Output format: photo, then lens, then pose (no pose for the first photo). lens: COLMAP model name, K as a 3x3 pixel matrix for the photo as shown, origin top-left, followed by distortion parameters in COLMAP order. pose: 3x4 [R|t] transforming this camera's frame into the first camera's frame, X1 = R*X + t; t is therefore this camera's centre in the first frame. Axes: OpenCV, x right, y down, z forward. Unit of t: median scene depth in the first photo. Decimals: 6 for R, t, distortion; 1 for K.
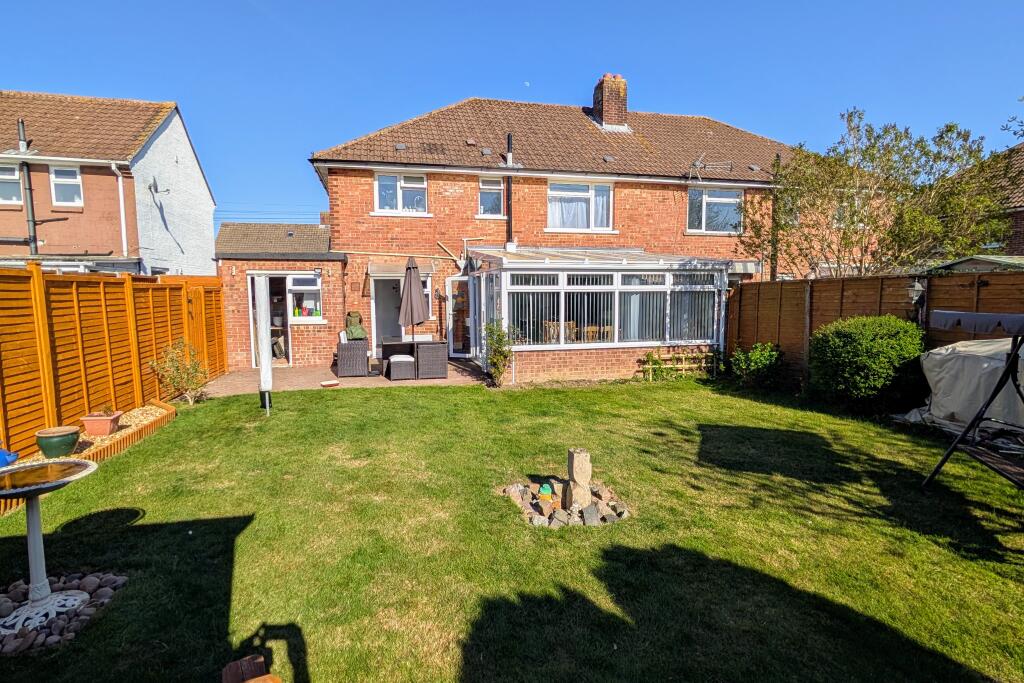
lens RADIAL K [[517.8, 0, 512.0], [0, 517.8, 341.5], [0, 0, 1]] dist [-0.002529, 0.000730]
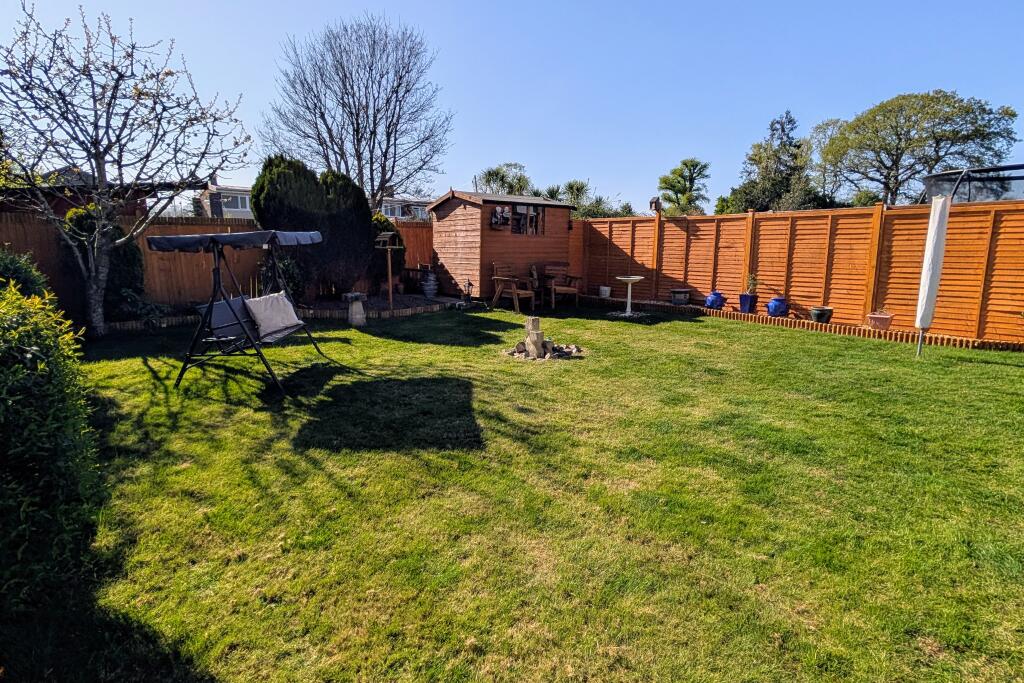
lens RADIAL K [[517.8, 0, 512.0], [0, 517.8, 341.5], [0, 0, 1]] dist [-0.002529, 0.000730]
pose [[-0.888056, 0.081245, -0.452500, 0.676185], [-0.045229, 0.964047, 0.261855, -0.112149], [0.457506, 0.253008, -0.852452, 1.719050]]
